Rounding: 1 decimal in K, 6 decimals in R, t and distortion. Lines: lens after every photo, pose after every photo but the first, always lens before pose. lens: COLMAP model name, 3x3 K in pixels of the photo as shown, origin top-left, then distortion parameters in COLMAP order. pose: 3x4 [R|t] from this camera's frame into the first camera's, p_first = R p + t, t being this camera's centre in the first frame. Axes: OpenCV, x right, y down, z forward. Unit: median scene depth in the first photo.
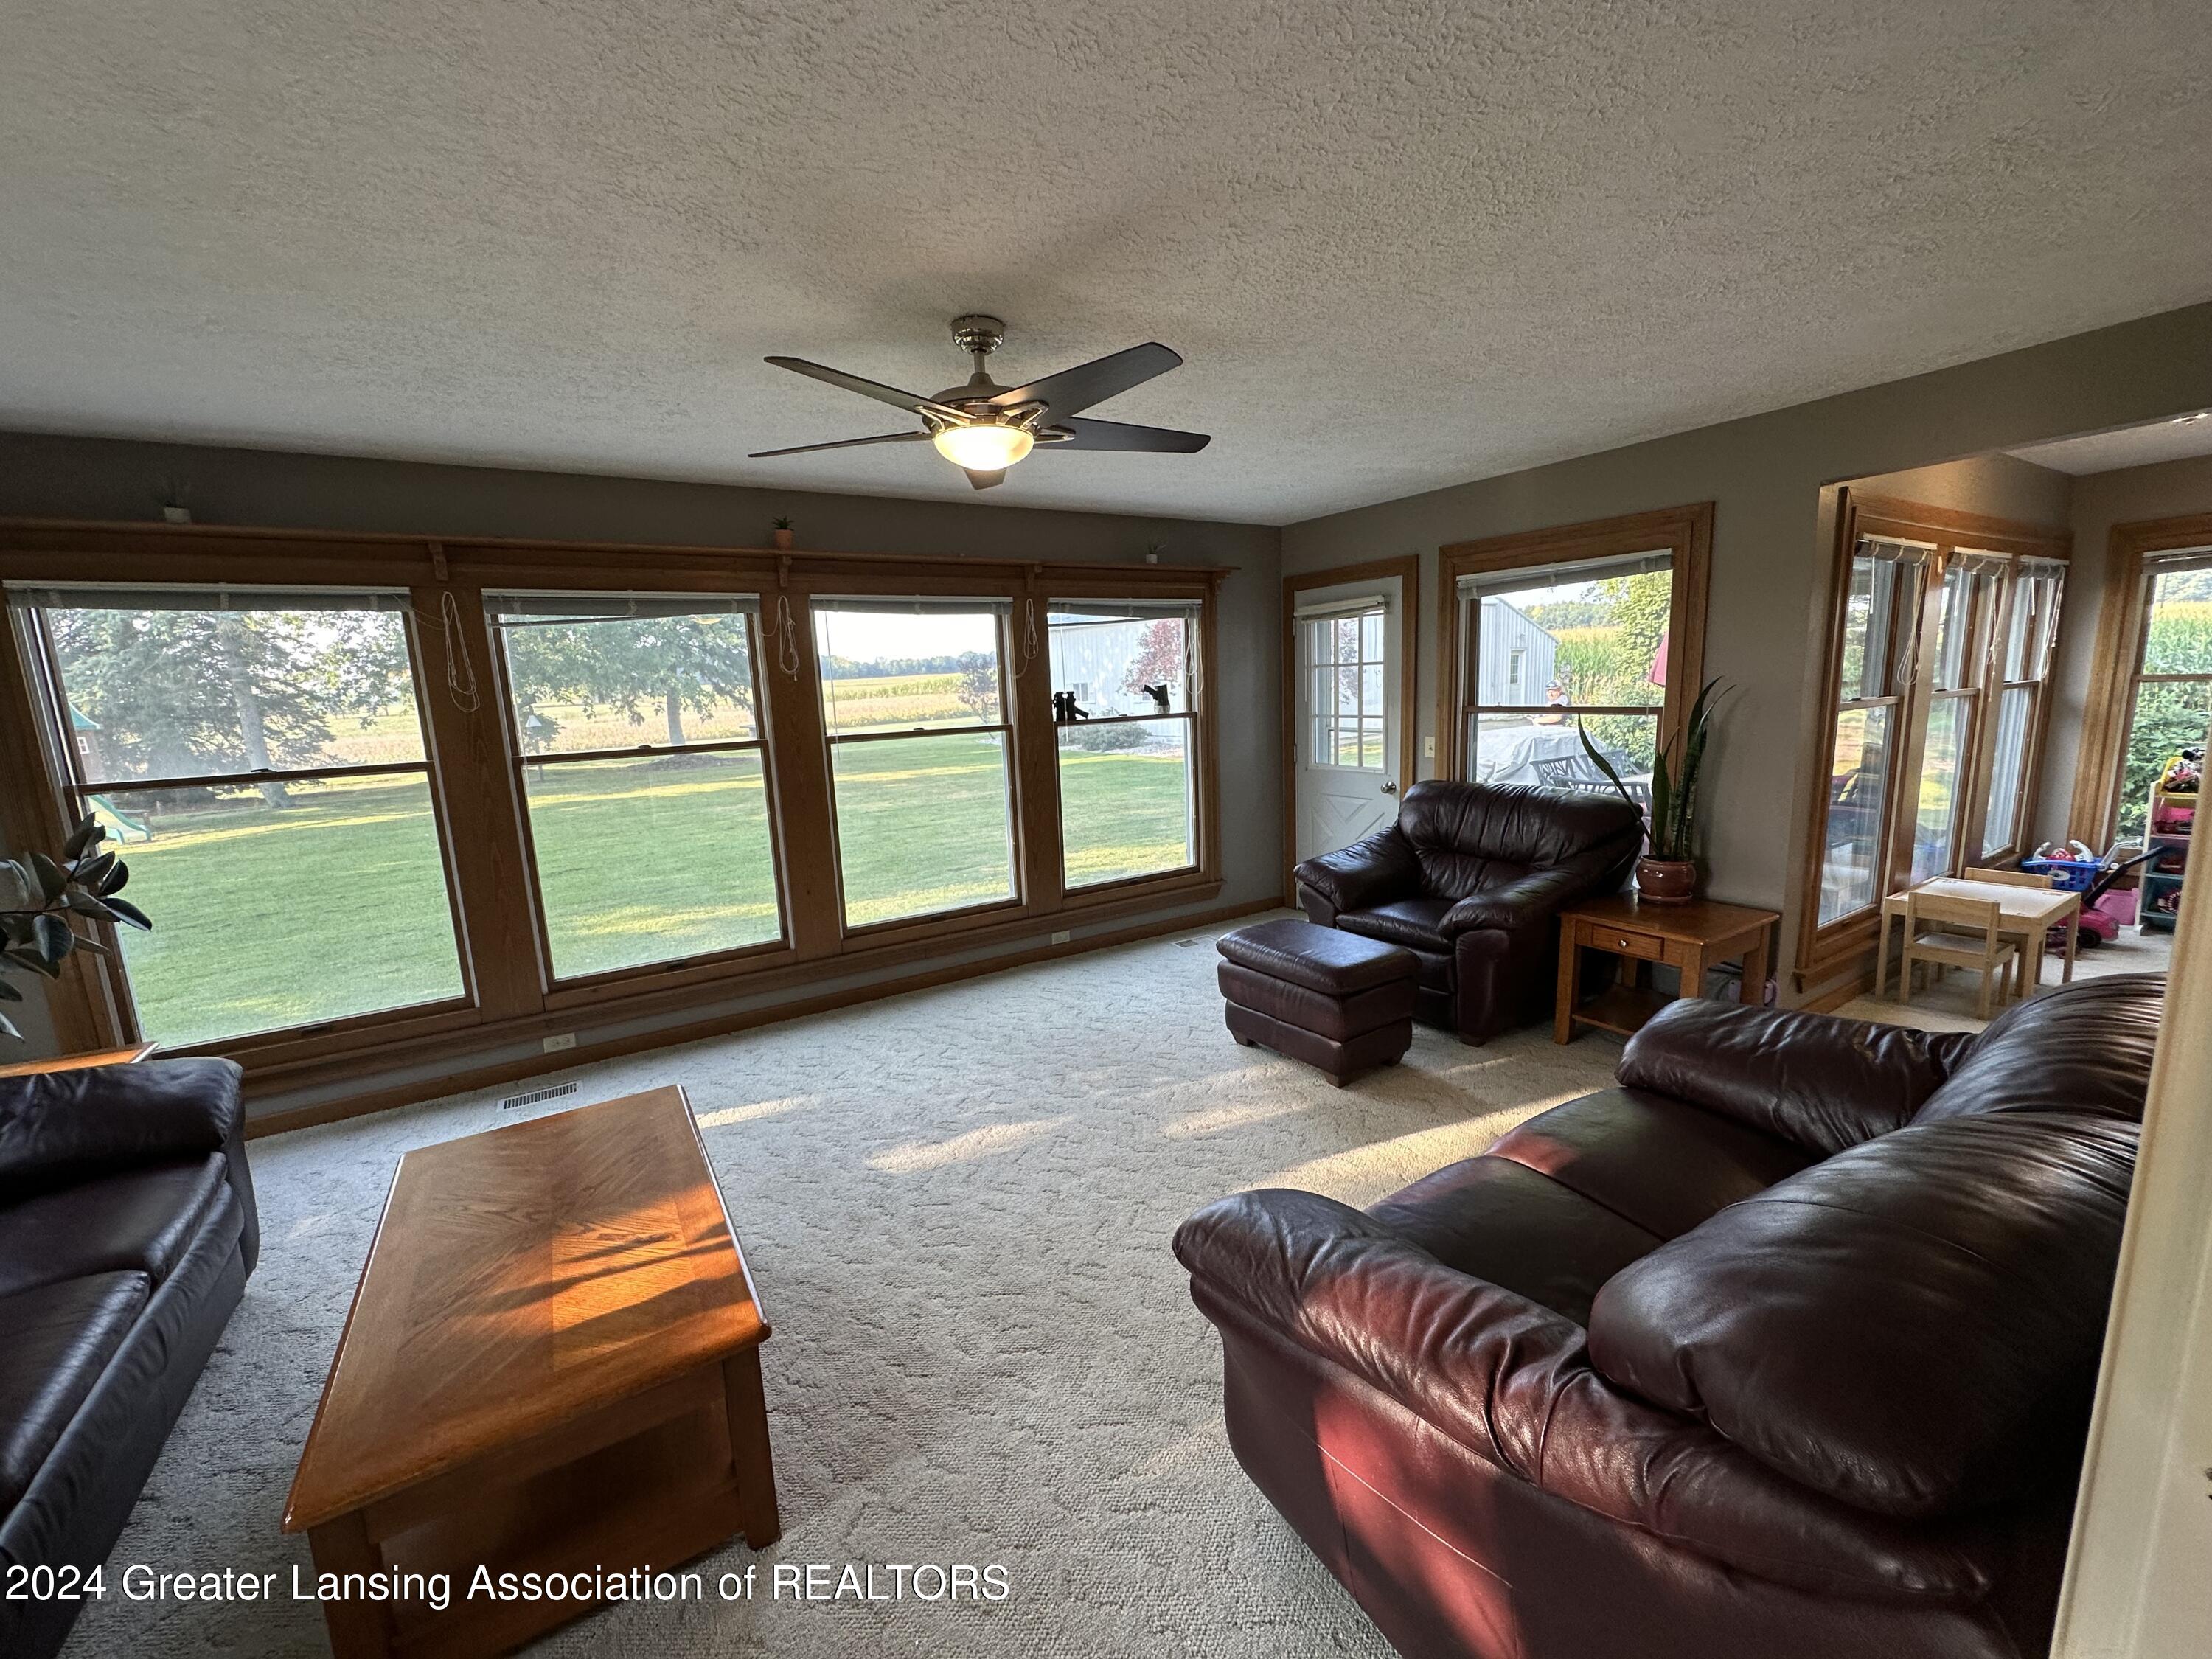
lens RADIAL K [[880.6, 0, 1103.0], [0, 880.6, 830.1], [0, 0, 1]] dist [-0.002708, 0.000806]
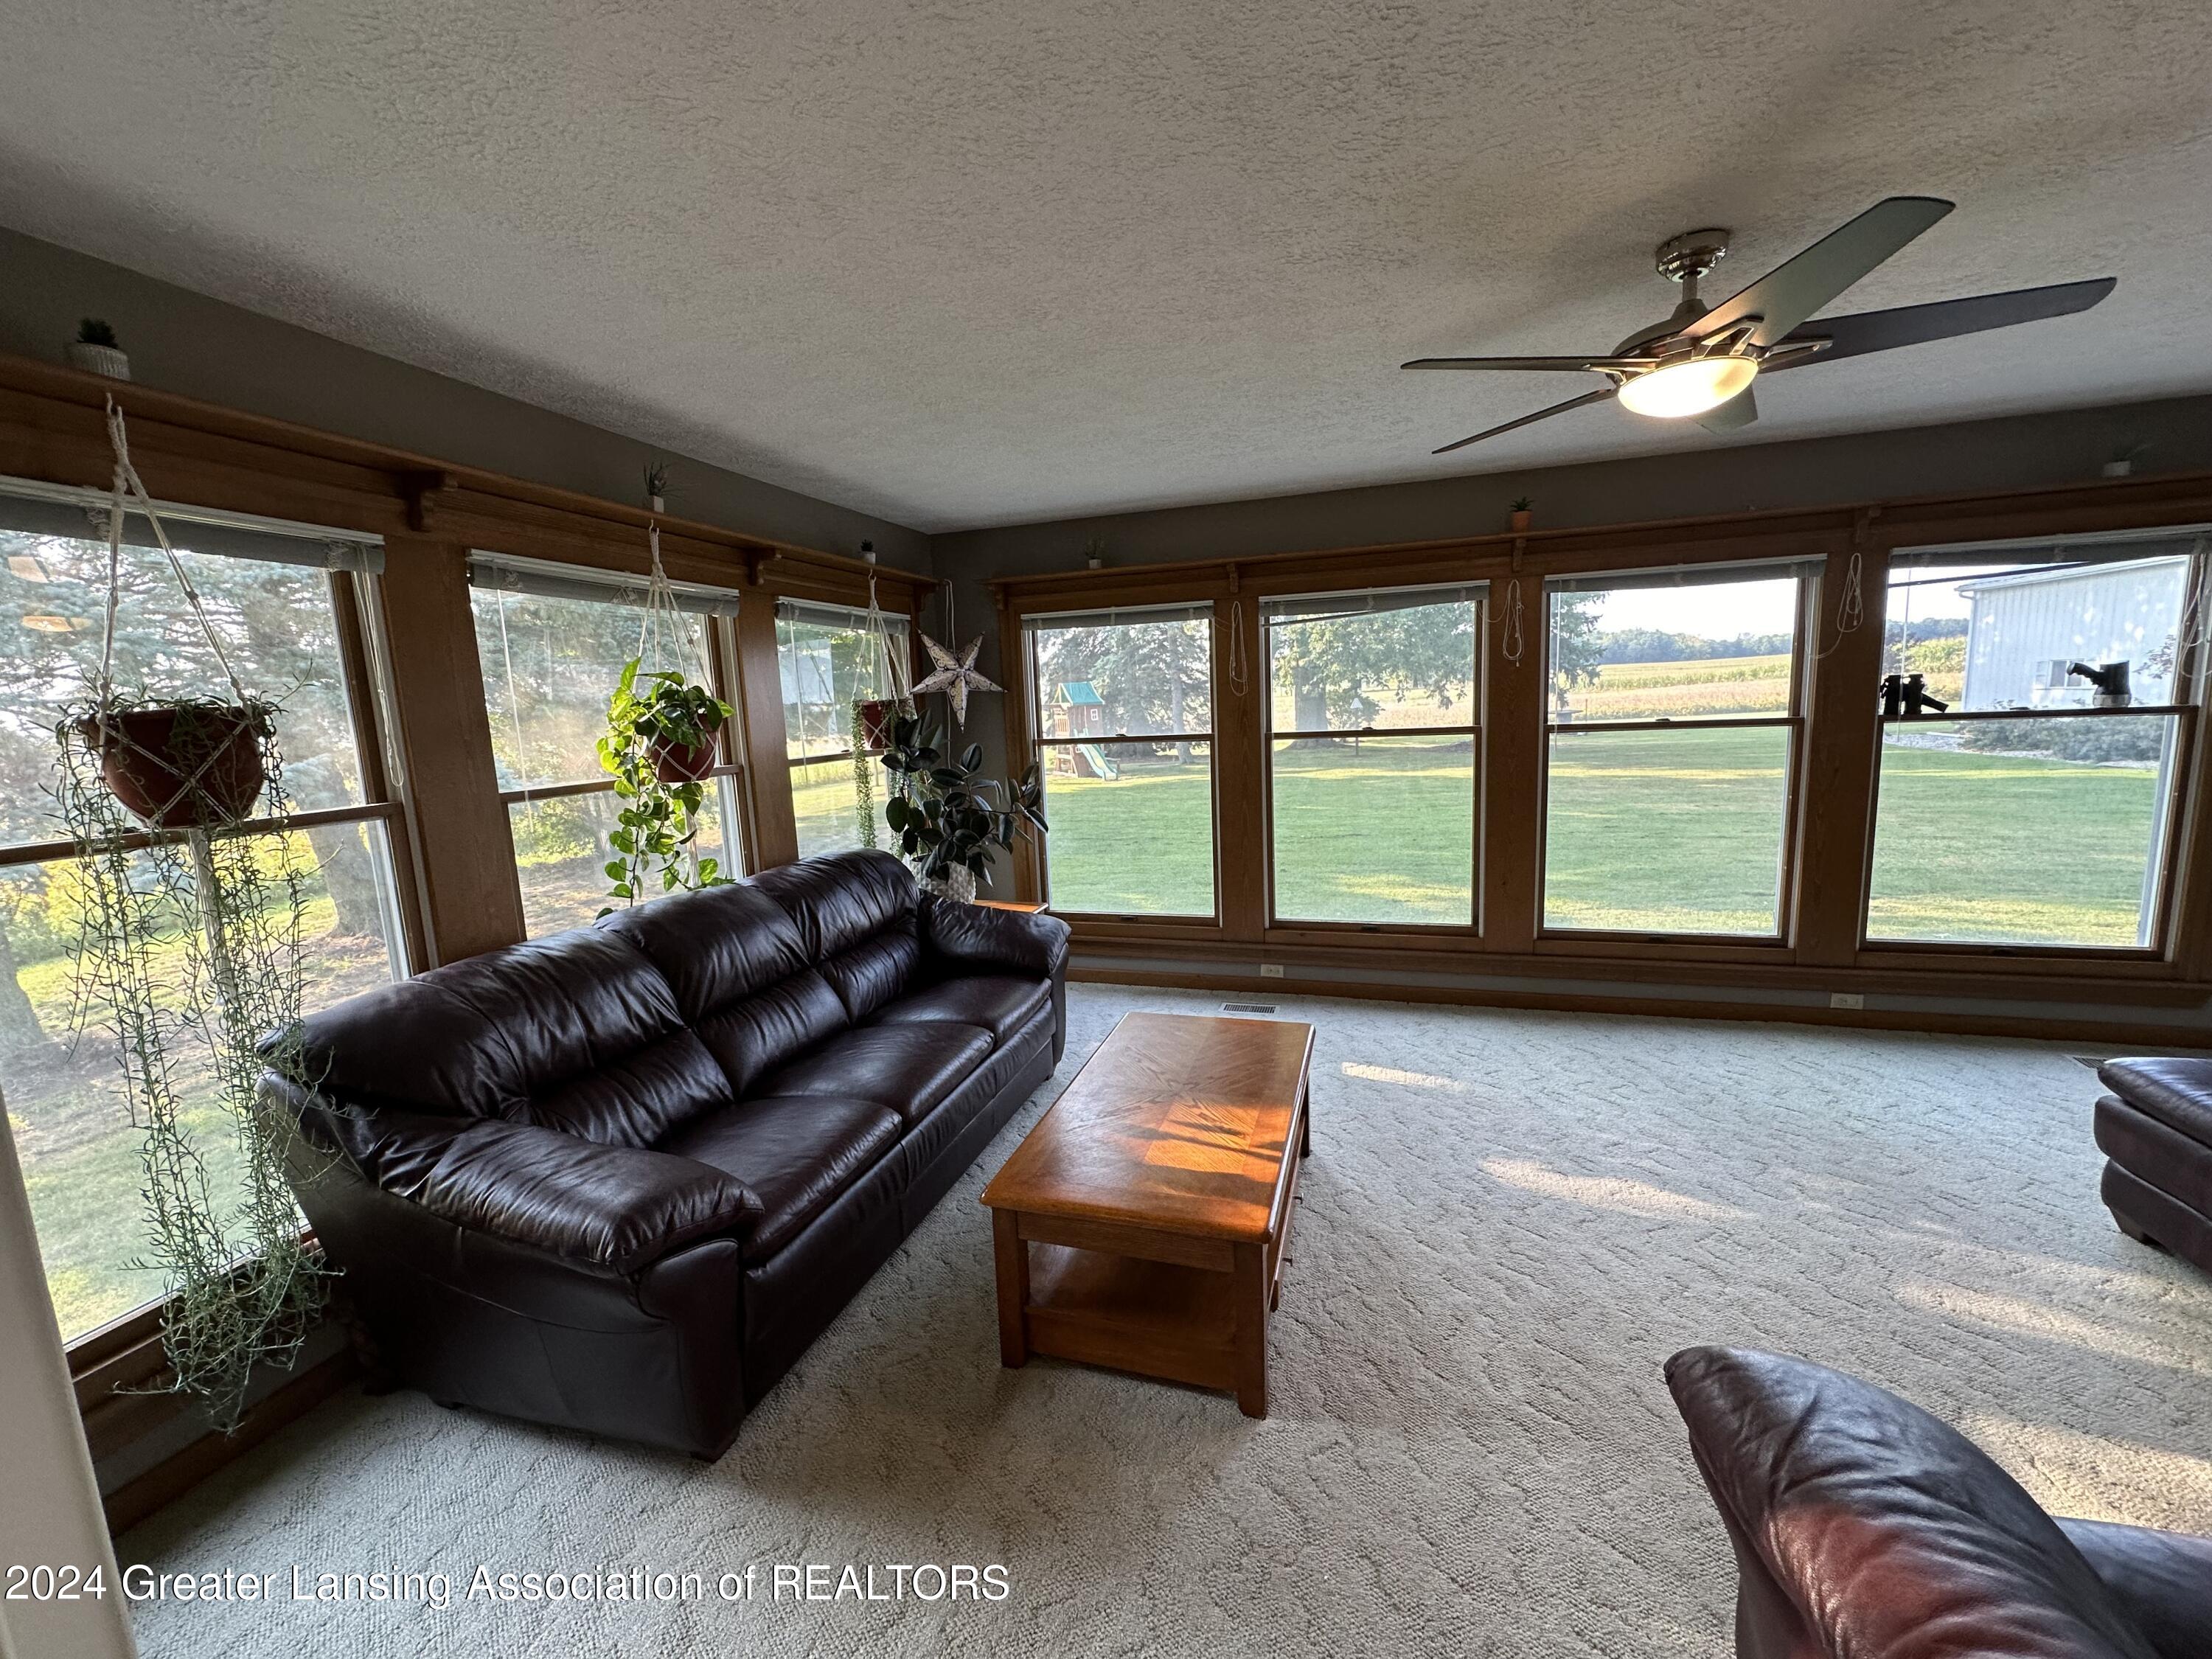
lens RADIAL K [[880.6, 0, 1103.0], [0, 880.6, 830.1], [0, 0, 1]] dist [-0.002708, 0.000806]
pose [[0.649292, 0.123113, -0.750509, 0.117783], [-0.110017, 0.991636, 0.067489, -0.005992], [0.752540, 0.038748, 0.657406, 0.024196]]
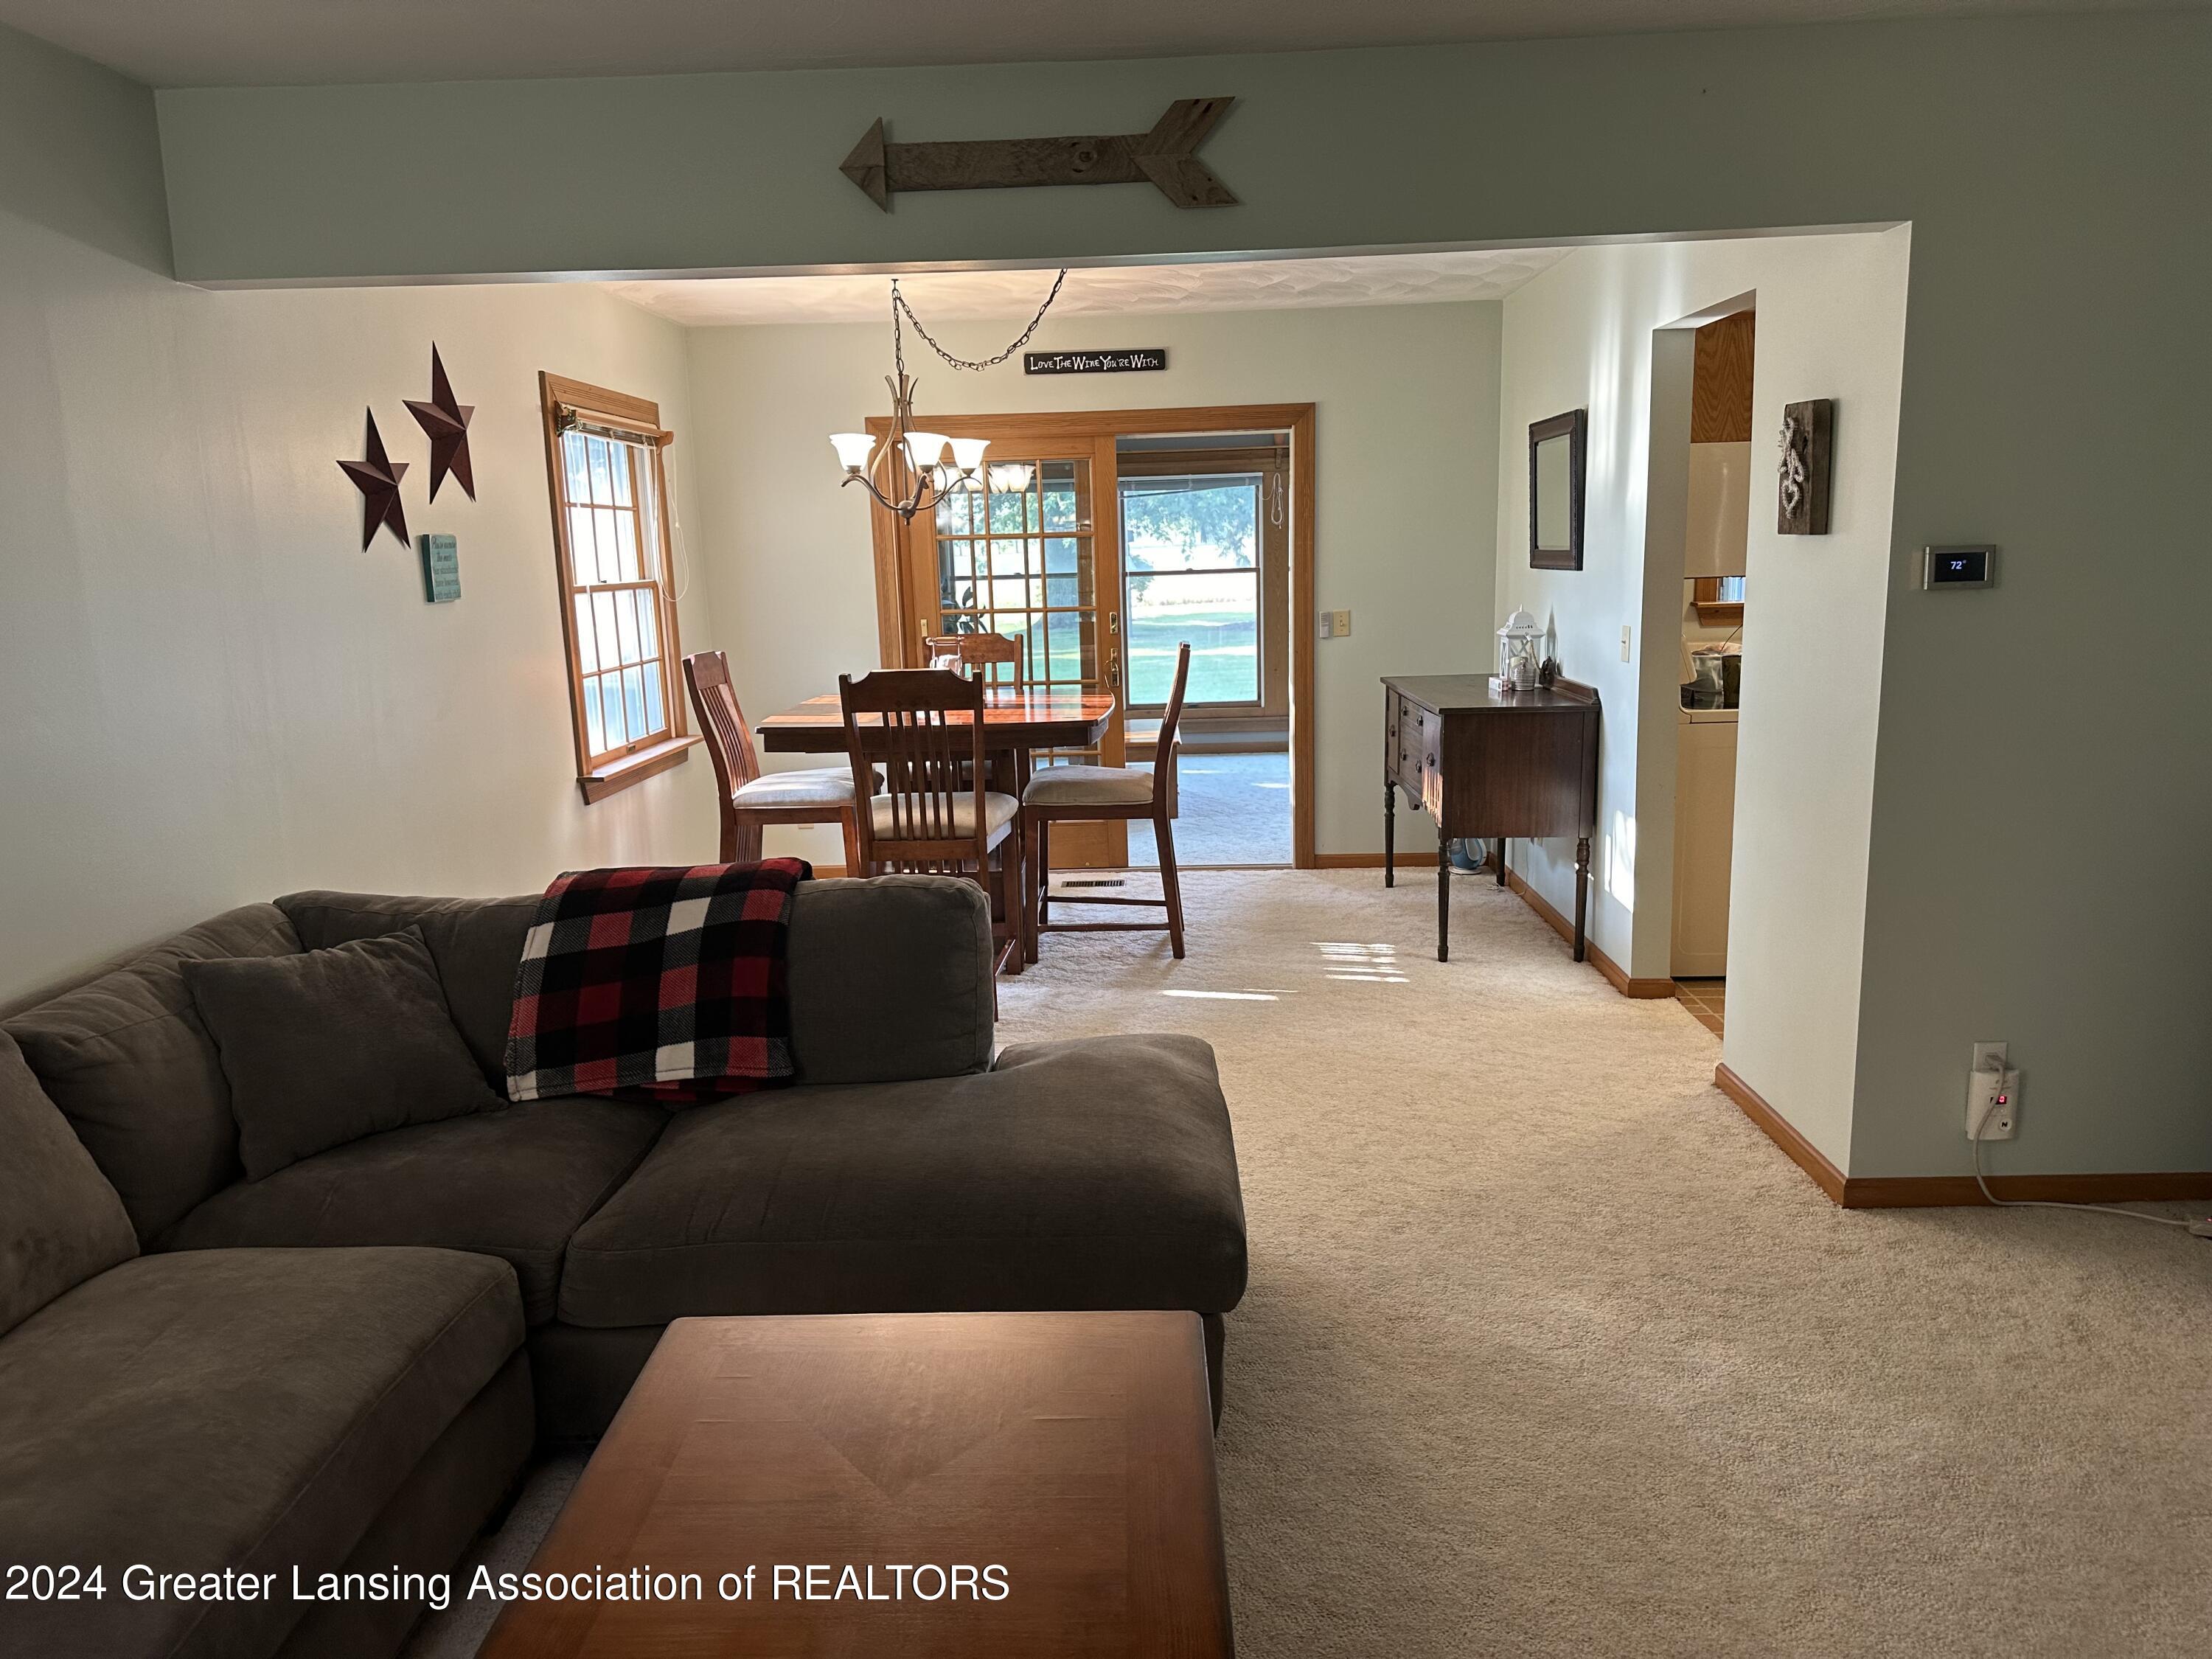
lens RADIAL K [[1555.6, 0, 1106.9], [0, 1555.6, 861.5], [0, 0, 1]] dist [0.089701, -0.096126]
pose [[0.834289, 0.125842, -0.536773, 1.047834], [-0.096443, 0.991901, 0.082645, 0.234897], [0.542826, -0.017182, 0.839669, -1.641177]]
